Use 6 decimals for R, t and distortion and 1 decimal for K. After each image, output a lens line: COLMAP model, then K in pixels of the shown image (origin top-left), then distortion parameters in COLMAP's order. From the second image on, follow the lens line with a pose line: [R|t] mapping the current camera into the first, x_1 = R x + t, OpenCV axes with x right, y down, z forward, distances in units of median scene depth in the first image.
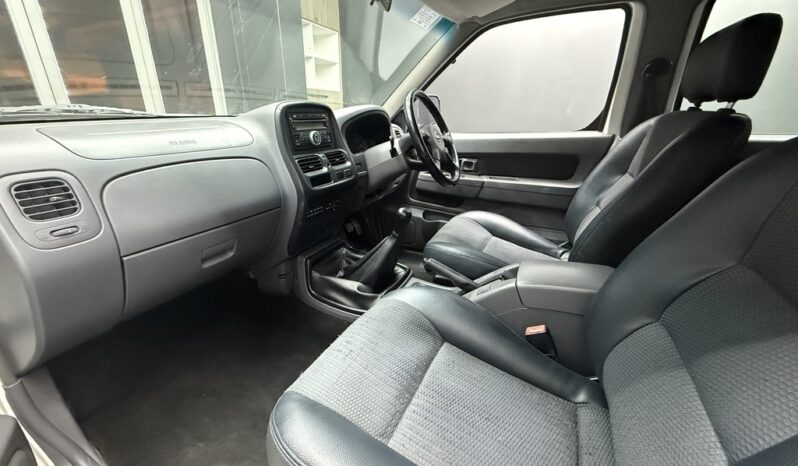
lens RADIAL K [[317.6, 0, 401.2], [0, 317.6, 233.5], [0, 0, 1]] dist [0.000343, 0.000925]
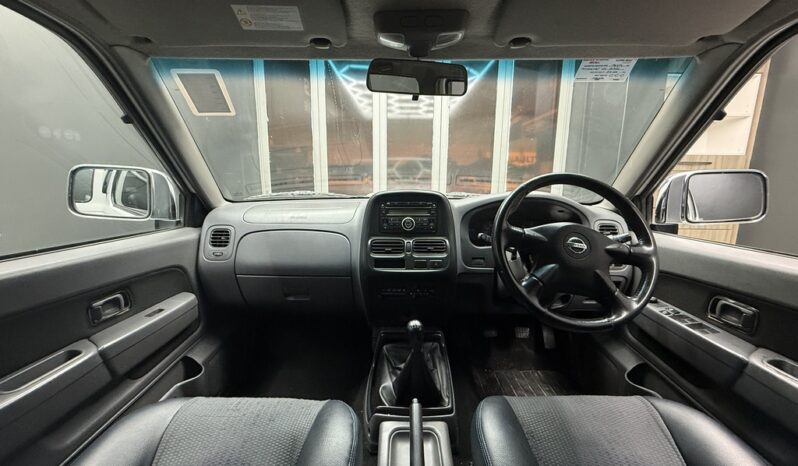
lens RADIAL K [[317.6, 0, 400.7], [0, 317.6, 233.9], [0, 0, 1]] dist [0.000343, 0.000925]
pose [[0.422551, 0.160118, -0.892083, 0.646519], [-0.322034, 0.946569, 0.017360, -0.282421], [0.847198, 0.279945, 0.451538, 0.531074]]
